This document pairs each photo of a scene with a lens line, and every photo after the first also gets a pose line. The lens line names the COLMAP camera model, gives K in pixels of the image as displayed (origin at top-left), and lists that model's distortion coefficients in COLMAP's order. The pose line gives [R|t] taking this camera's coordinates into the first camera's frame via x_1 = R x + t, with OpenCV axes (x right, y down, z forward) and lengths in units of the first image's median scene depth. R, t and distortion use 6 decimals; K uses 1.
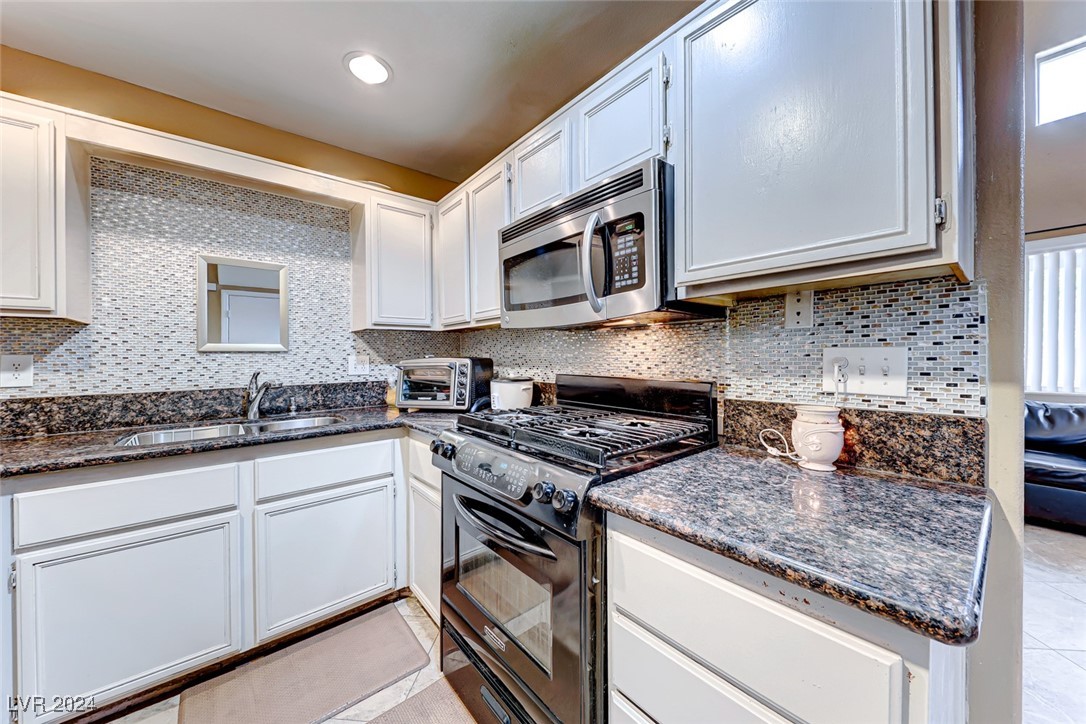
lens RADIAL K [[373.8, 0, 540.8], [0, 373.8, 359.0], [0, 0, 1]] dist [0.012599, -0.006462]
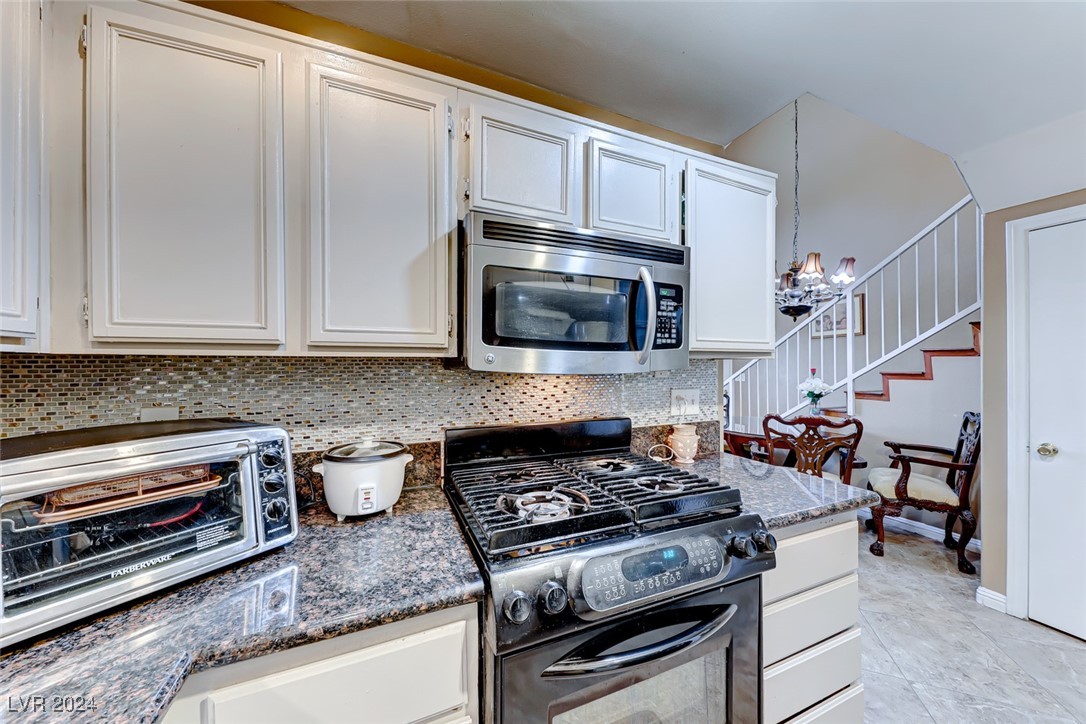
lens RADIAL K [[373.3, 0, 543.0], [0, 373.3, 362.0], [0, 0, 1]] dist [0.000080, 0.000007]
pose [[0.292384, 0.016316, 0.956162, -0.924700], [0.008781, 0.999766, -0.019746, -0.114819], [-0.956261, 0.014170, 0.292173, 0.980203]]
